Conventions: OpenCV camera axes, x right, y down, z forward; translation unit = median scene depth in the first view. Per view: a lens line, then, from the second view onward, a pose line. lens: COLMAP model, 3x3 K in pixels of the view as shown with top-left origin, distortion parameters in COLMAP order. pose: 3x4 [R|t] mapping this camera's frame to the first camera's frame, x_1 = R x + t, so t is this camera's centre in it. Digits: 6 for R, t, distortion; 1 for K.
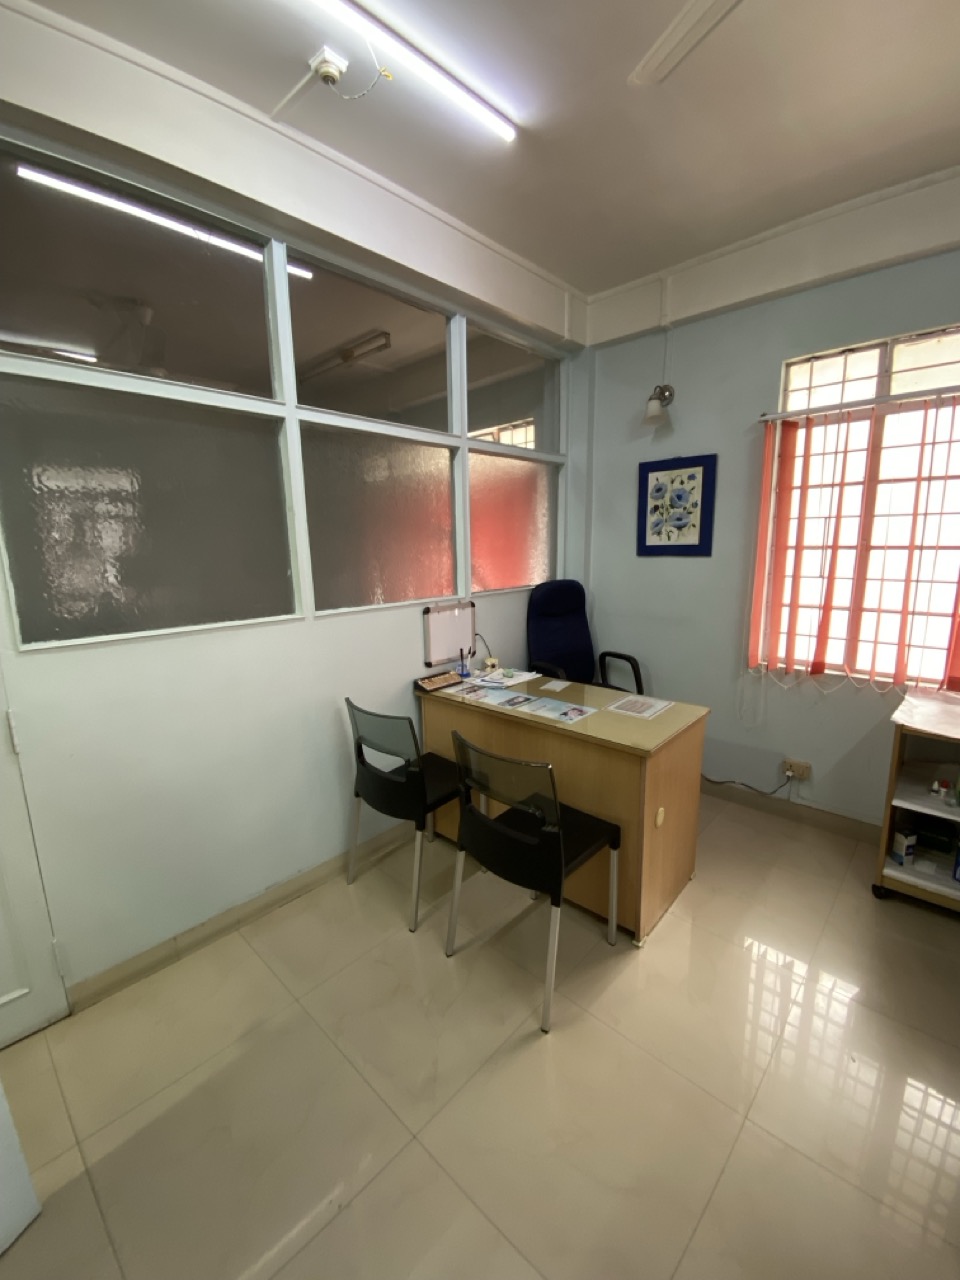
lens RADIAL K [[517.4, 0, 480.0], [0, 517.4, 640.0], [0, 0, 1]] dist [0.012368, -0.019142]
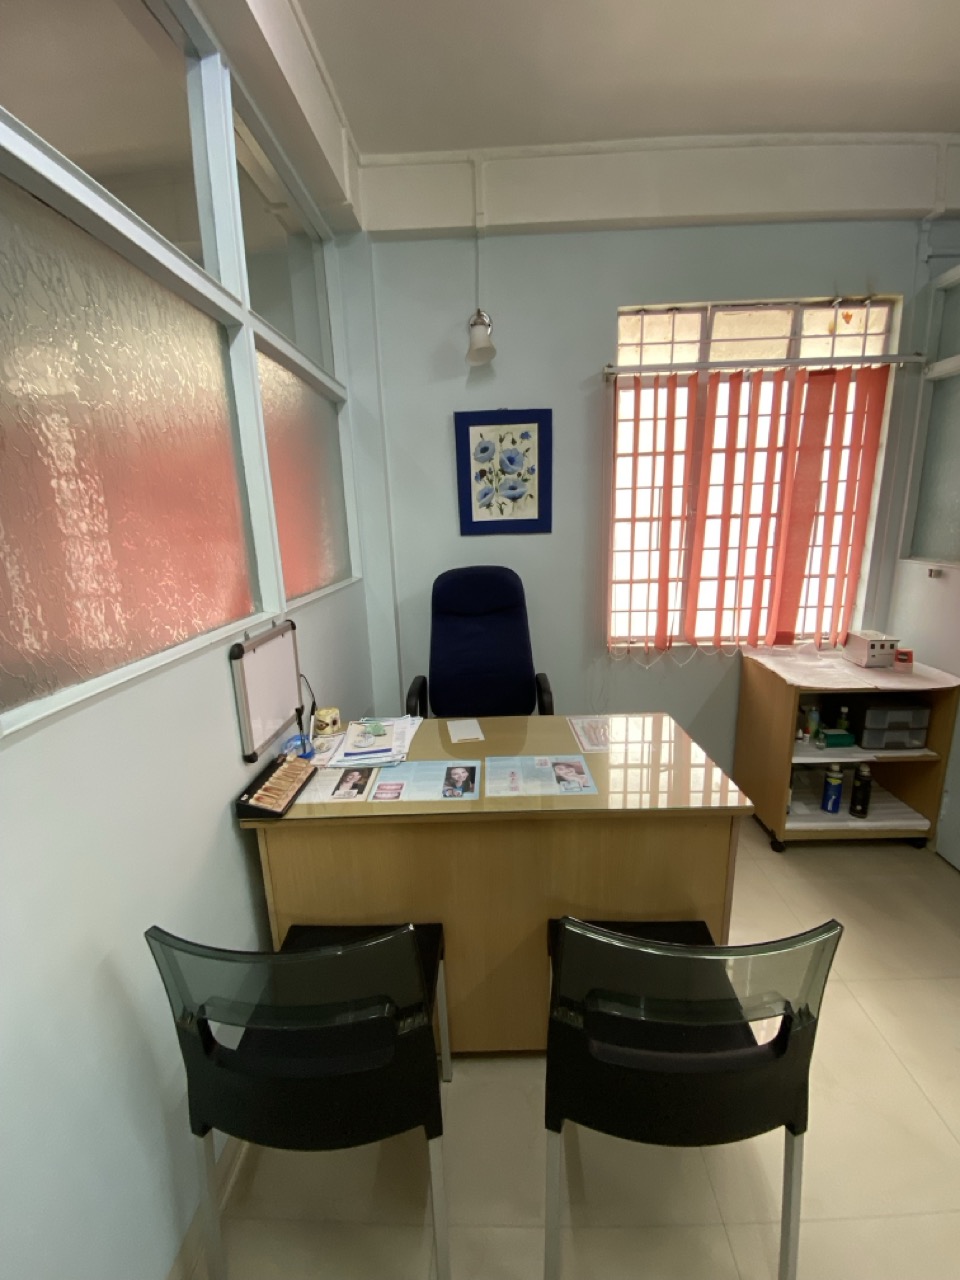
lens RADIAL K [[508.5, 0, 480.0], [0, 508.5, 640.0], [0, 0, 1]] dist [0.034131, -0.036459]
pose [[0.750328, -0.152521, 0.643231, -0.232140], [0.141217, 0.987541, 0.069434, -0.066298], [-0.645807, 0.038737, 0.762518, 0.479428]]
